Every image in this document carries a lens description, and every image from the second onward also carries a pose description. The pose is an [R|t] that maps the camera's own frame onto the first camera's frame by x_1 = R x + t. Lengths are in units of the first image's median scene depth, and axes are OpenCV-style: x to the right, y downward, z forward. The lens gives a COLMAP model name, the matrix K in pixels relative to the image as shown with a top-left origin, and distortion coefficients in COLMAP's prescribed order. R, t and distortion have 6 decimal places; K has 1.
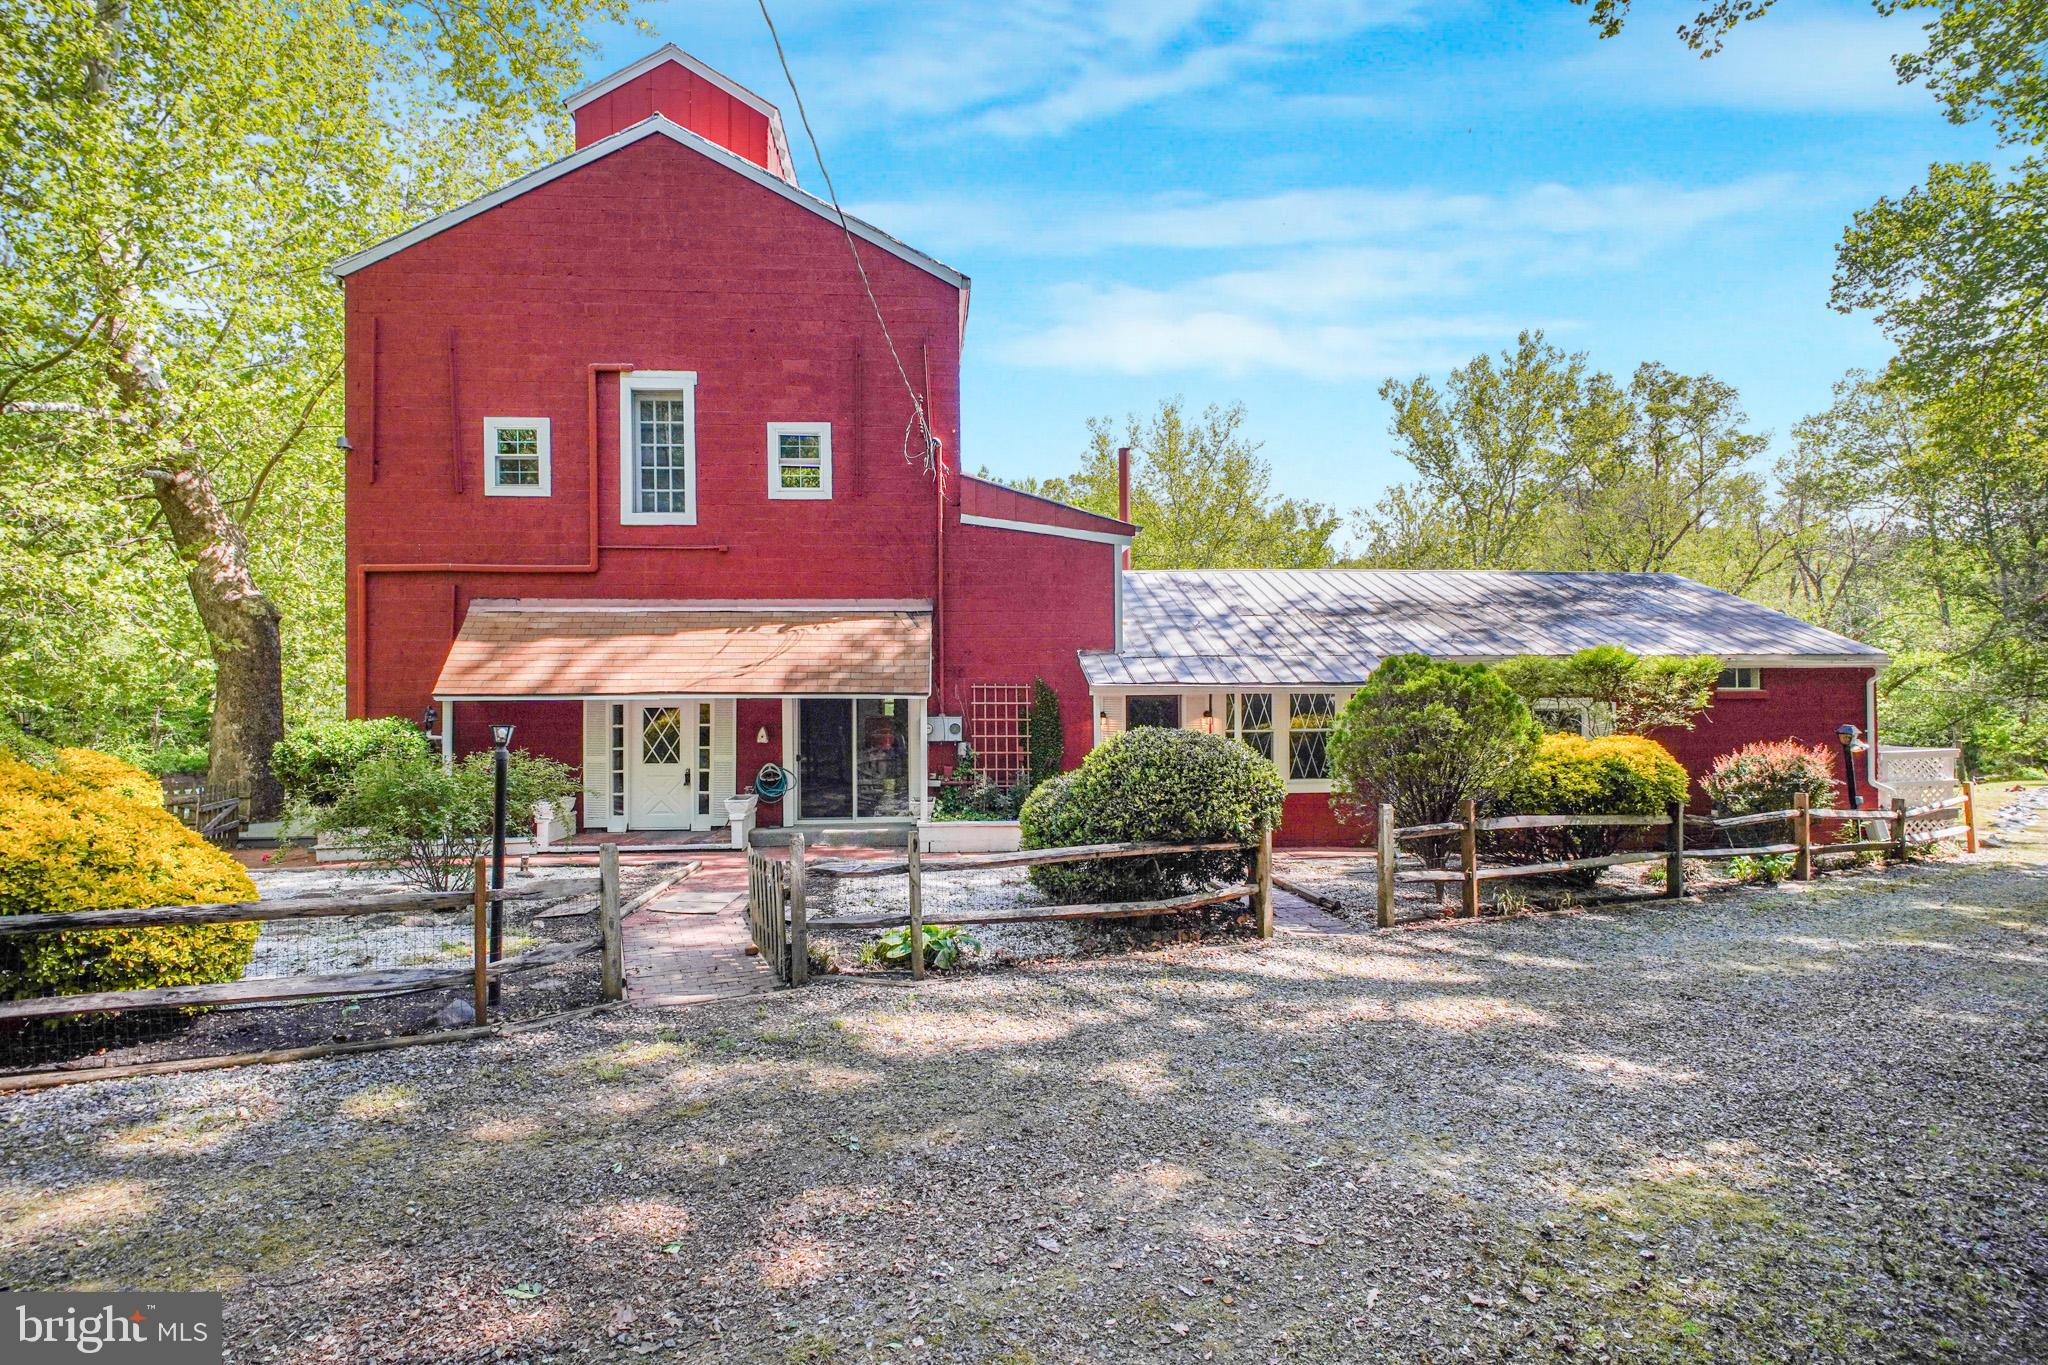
lens RADIAL K [[940.8, 0, 1015.9], [0, 940.8, 689.5], [0, 0, 1]] dist [-0.000027, -0.008140]
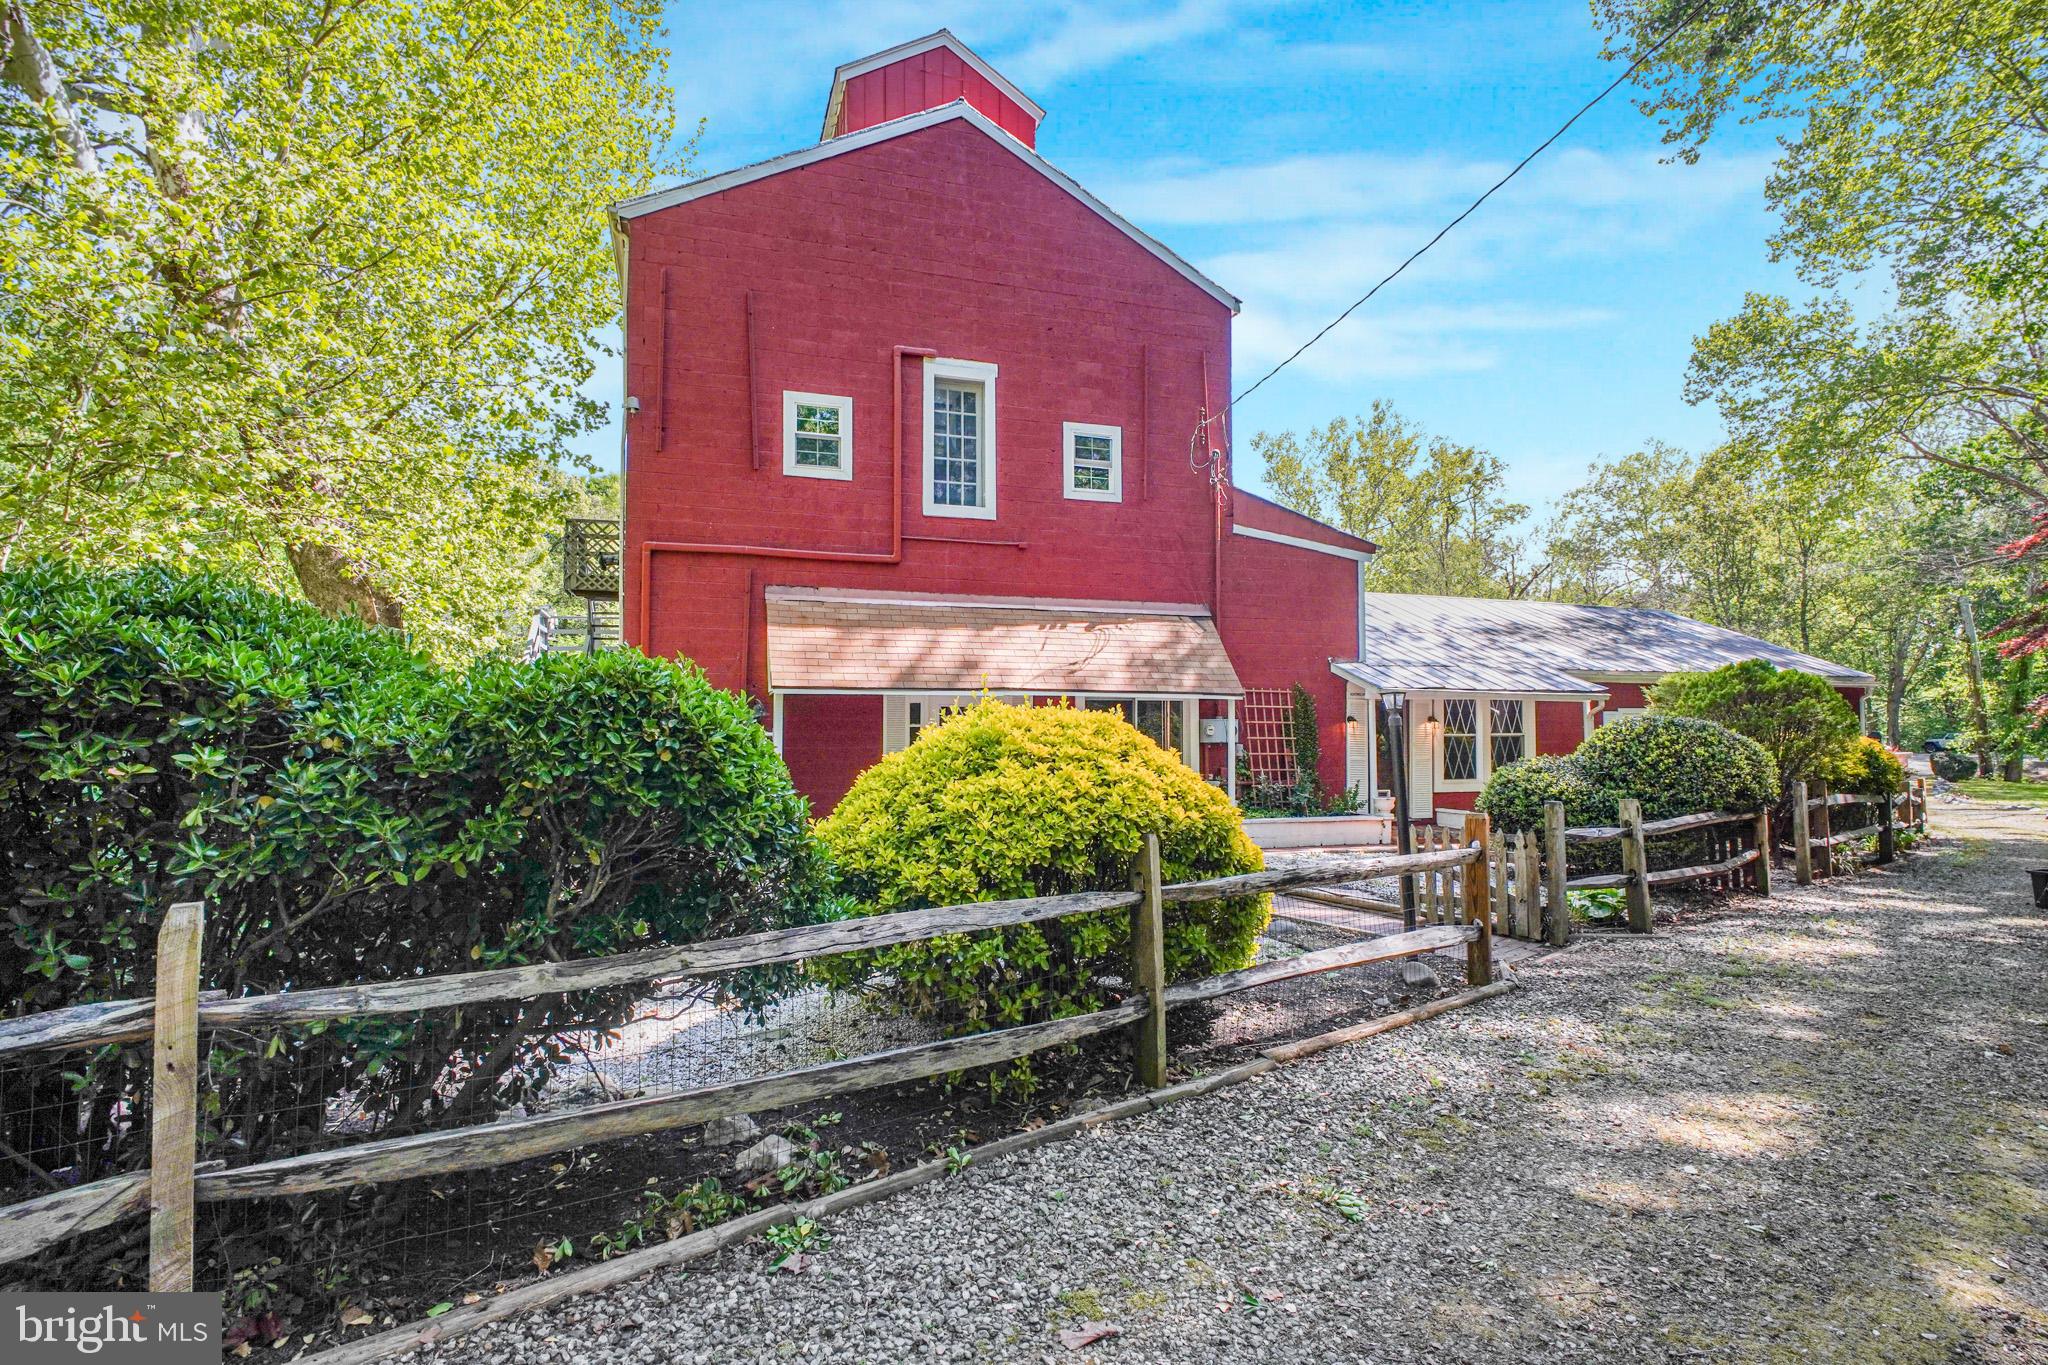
lens RADIAL K [[940.8, 0, 1015.0], [0, 940.8, 696.4], [0, 0, 1]] dist [-0.000027, -0.008140]
pose [[0.972486, 0.014188, 0.232528, -0.545193], [-0.008224, 0.999612, -0.026598, 0.033904], [-0.232815, 0.023954, 0.972226, 0.050884]]
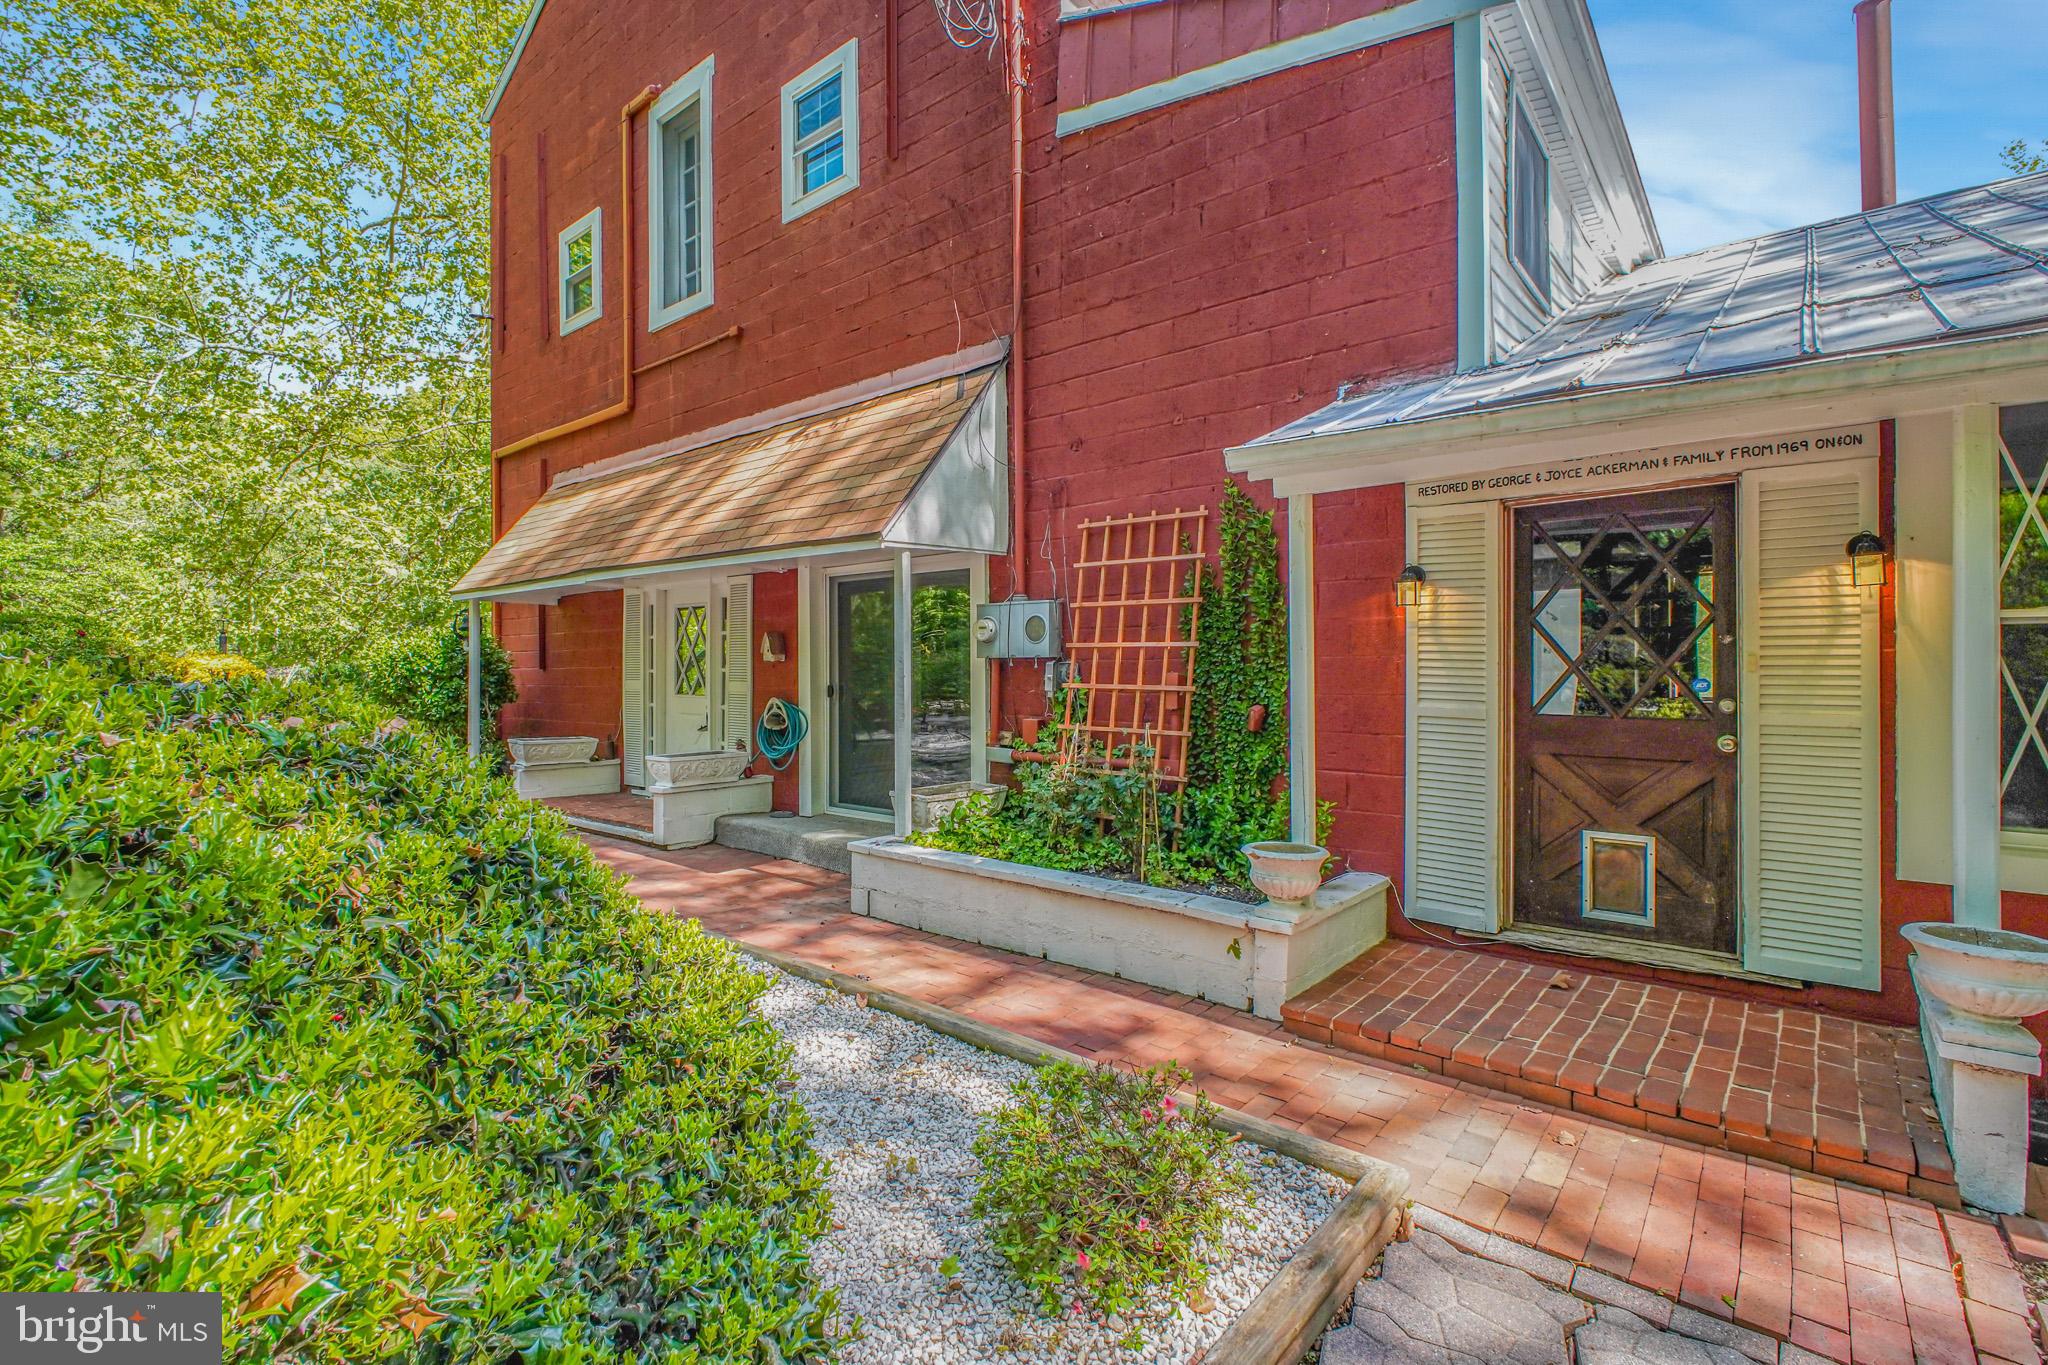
lens RADIAL K [[940.8, 0, 1007.1], [0, 940.8, 670.4], [0, 0, 1]] dist [-0.000027, -0.008140]
pose [[0.708236, 0.003676, -0.705966, 0.226253], [0.002489, 0.999967, 0.007704, 0.058165], [0.705971, -0.007213, 0.708204, 0.702145]]
